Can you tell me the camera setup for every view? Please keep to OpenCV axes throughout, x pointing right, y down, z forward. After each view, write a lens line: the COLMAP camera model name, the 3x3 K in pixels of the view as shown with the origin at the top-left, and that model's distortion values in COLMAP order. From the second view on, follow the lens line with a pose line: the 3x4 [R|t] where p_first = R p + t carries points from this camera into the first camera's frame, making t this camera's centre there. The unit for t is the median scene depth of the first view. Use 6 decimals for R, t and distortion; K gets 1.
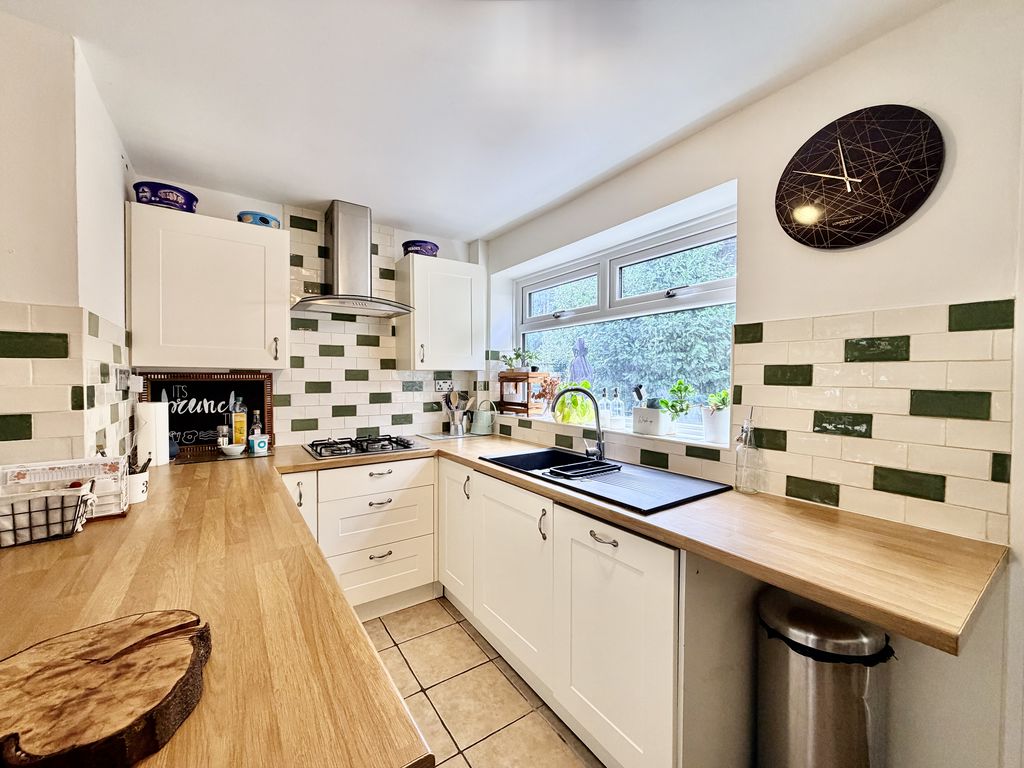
lens RADIAL K [[409.5, 0, 511.4], [0, 409.5, 383.0], [0, 0, 1]] dist [-0.001016, 0.000462]
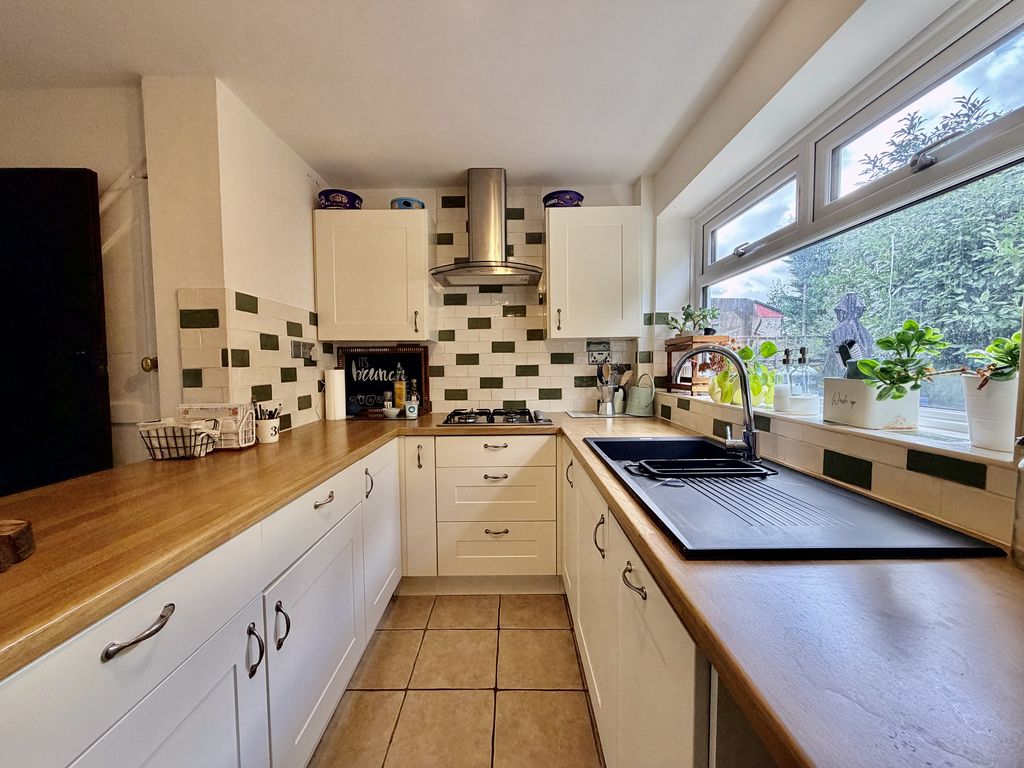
lens RADIAL K [[409.5, 0, 510.6], [0, 409.5, 384.1], [0, 0, 1]] dist [-0.001016, 0.000462]
pose [[0.818942, 0.017732, -0.573602, 0.231910], [0.003574, 0.999346, 0.035997, 0.039406], [0.573865, -0.031529, 0.818343, 0.229983]]
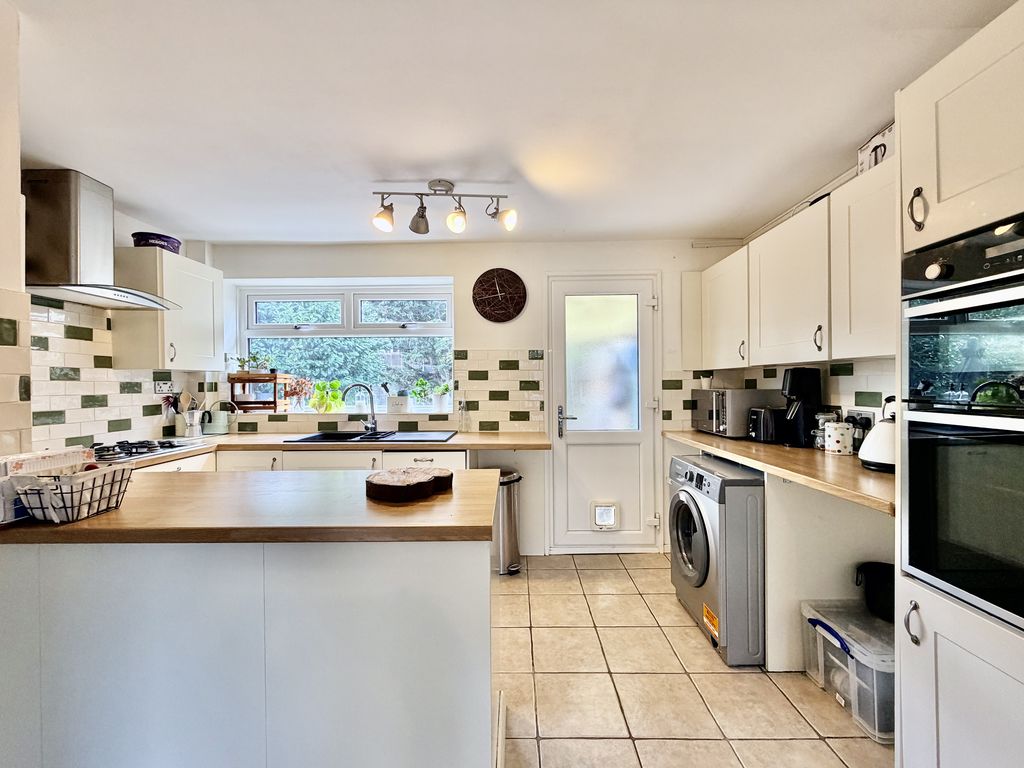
lens RADIAL K [[409.5, 0, 512.2], [0, 409.5, 382.0], [0, 0, 1]] dist [-0.001016, 0.000462]
pose [[0.572021, -0.000442, 0.820239, -0.612967], [0.019429, 0.999727, -0.013011, 0.028909], [-0.820009, 0.023378, 0.571873, -0.240135]]
